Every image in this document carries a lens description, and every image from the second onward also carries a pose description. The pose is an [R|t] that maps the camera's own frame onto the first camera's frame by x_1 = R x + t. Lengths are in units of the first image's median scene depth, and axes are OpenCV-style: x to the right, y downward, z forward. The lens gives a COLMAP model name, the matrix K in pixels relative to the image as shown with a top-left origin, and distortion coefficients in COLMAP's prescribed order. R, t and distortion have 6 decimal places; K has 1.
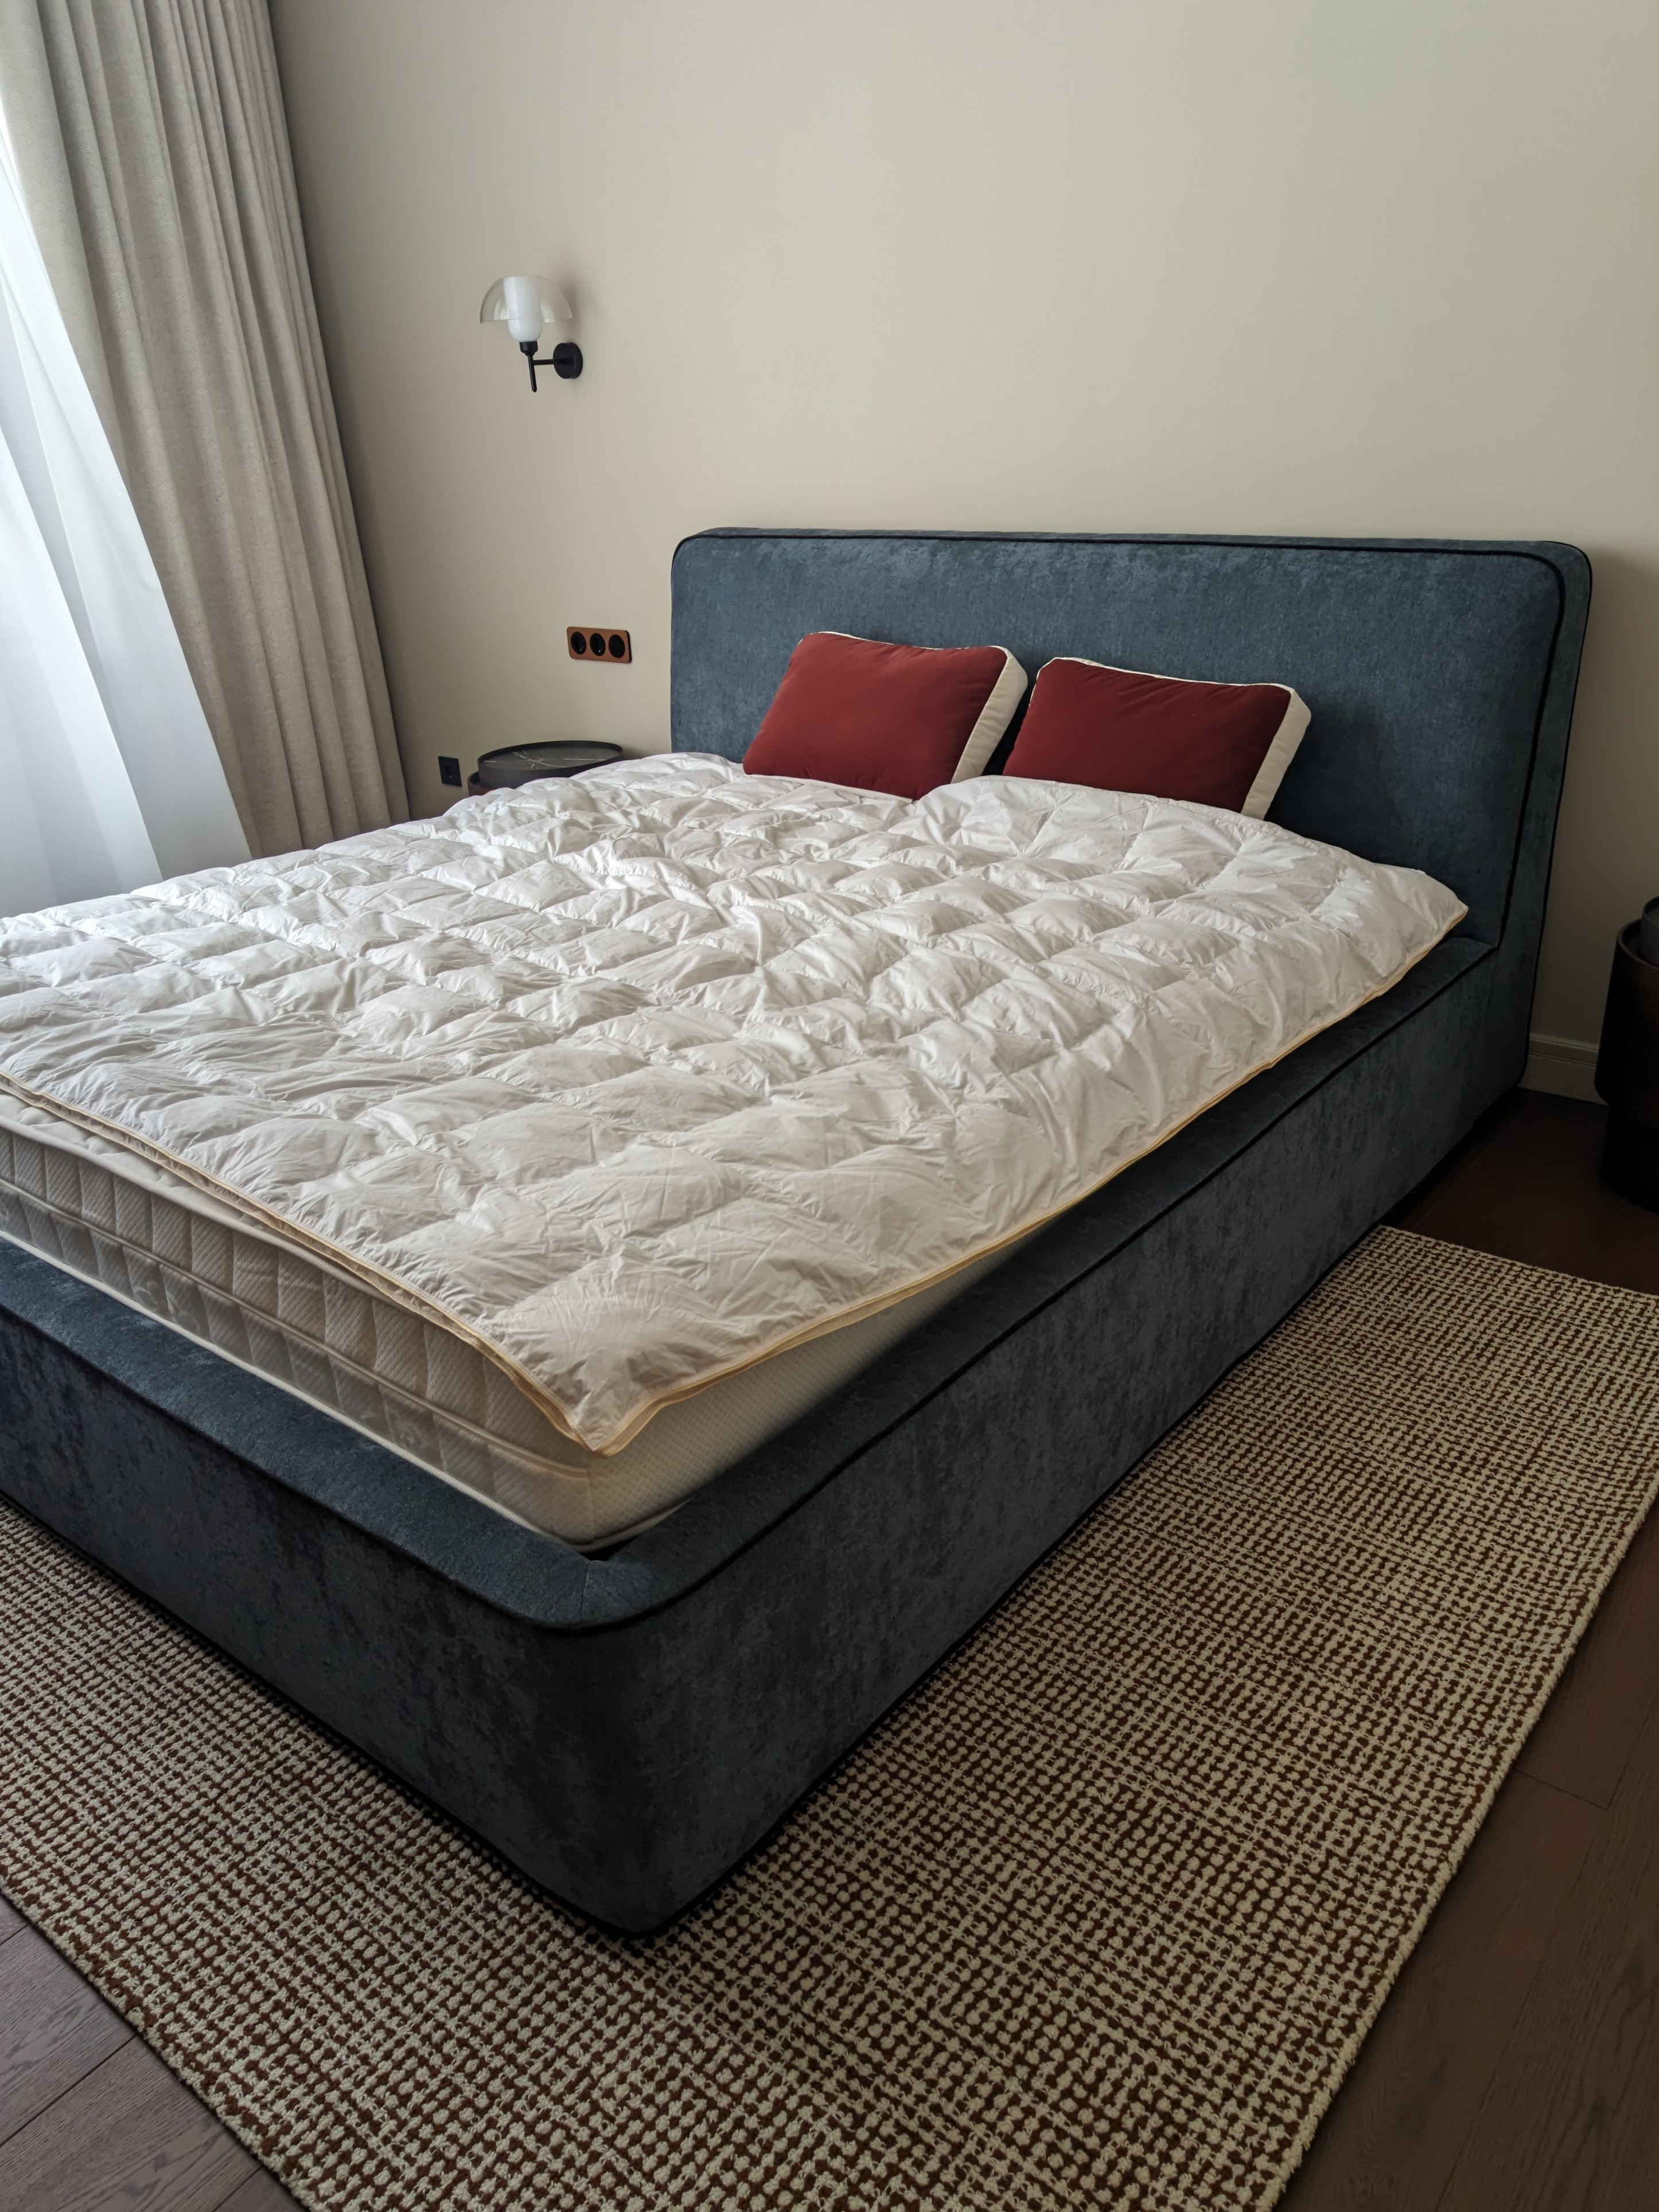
lens RADIAL K [[1534.5, 0, 844.2], [0, 1534.5, 1115.1], [0, 0, 1]] dist [0.013989, -0.005687]
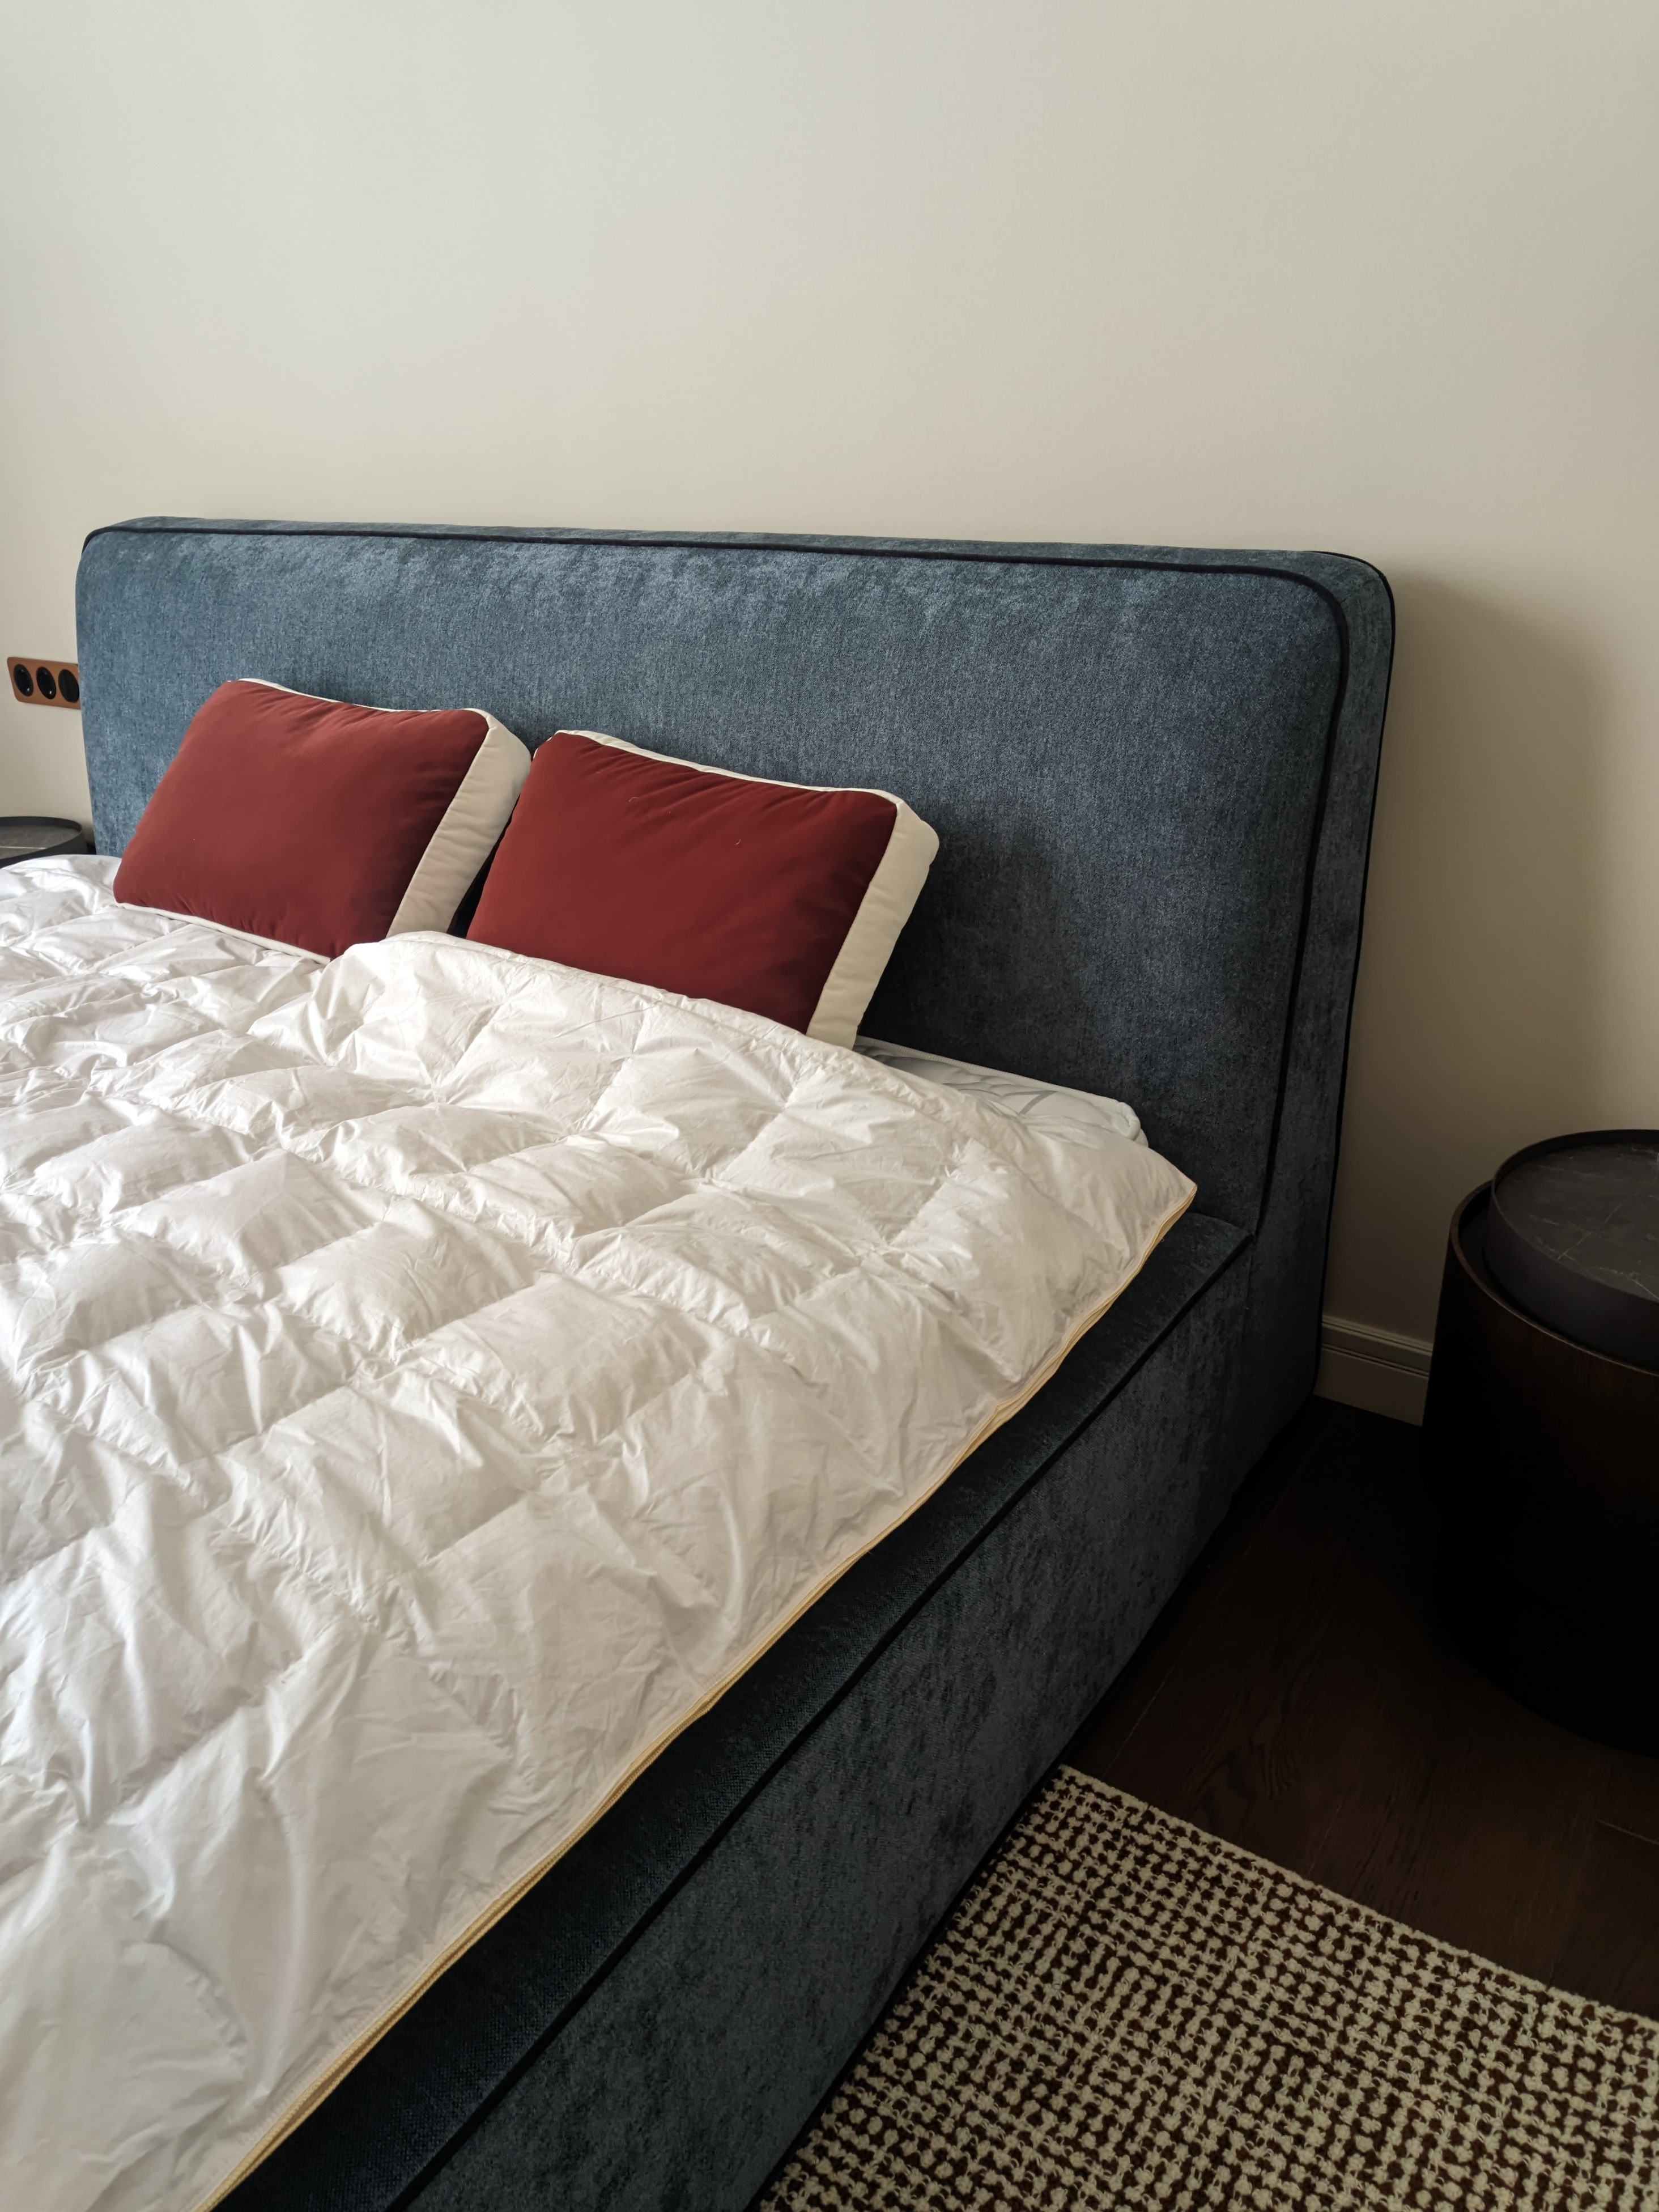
lens RADIAL K [[1534.4, 0, 823.4], [0, 1534.4, 1102.6], [0, 0, 1]] dist [0.013989, -0.005687]
pose [[0.997062, -0.014739, 0.075165, 0.212814], [0.015708, 0.999801, -0.012313, -0.152793], [-0.074968, 0.013458, 0.997095, 0.417796]]
